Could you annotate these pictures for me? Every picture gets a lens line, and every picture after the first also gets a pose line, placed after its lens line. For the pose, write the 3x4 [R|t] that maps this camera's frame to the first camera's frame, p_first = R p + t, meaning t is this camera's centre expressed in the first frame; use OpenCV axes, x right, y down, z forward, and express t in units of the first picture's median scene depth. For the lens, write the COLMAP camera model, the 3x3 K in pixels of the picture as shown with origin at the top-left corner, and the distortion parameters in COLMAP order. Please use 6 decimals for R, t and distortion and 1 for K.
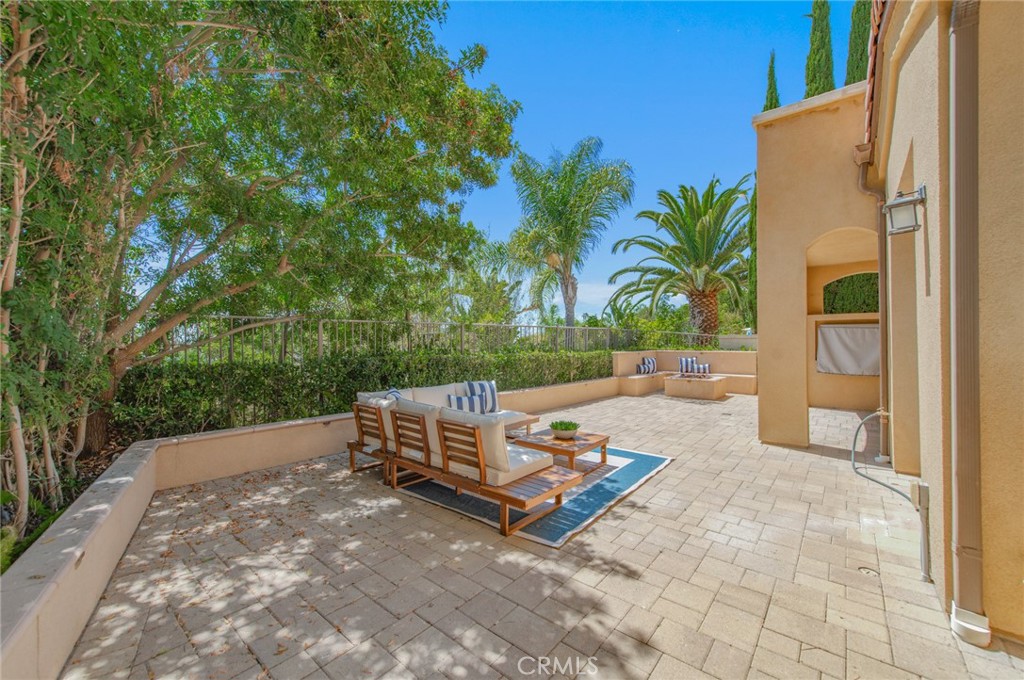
lens RADIAL K [[403.2, 0, 511.0], [0, 403.2, 339.0], [0, 0, 1]] dist [0.009548, -0.001652]
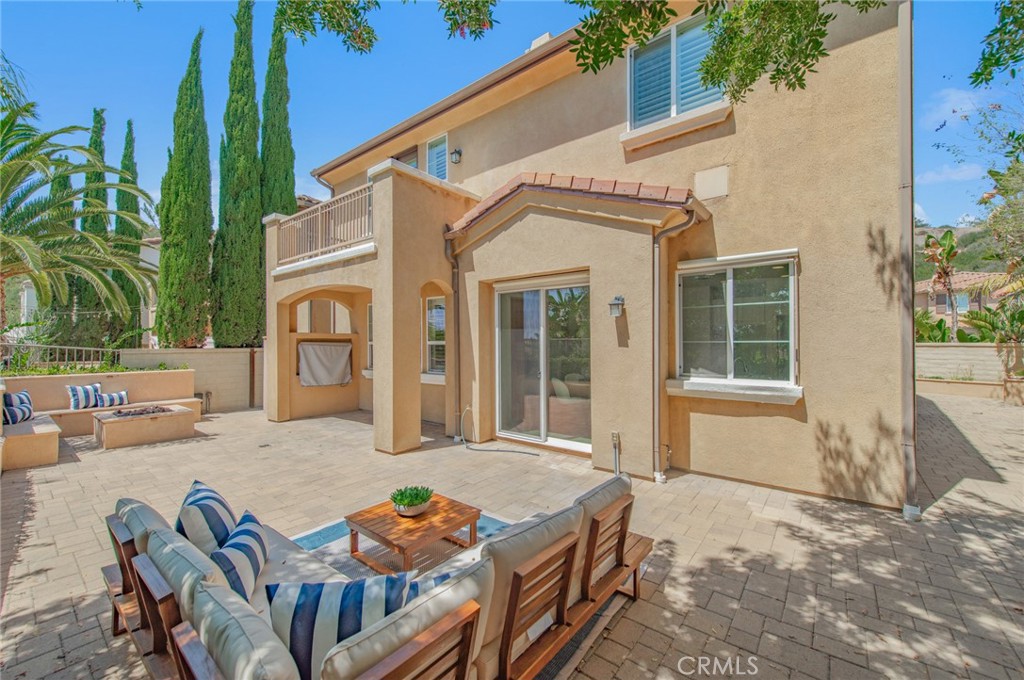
lens RADIAL K [[403.2, 0, 510.9], [0, 403.2, 341.7], [0, 0, 1]] dist [0.009548, -0.001652]
pose [[-0.016879, 0.006272, 0.999838, -0.341685], [-0.004490, 0.999970, -0.006348, -0.033074], [-0.999847, -0.004597, -0.016850, 0.481990]]
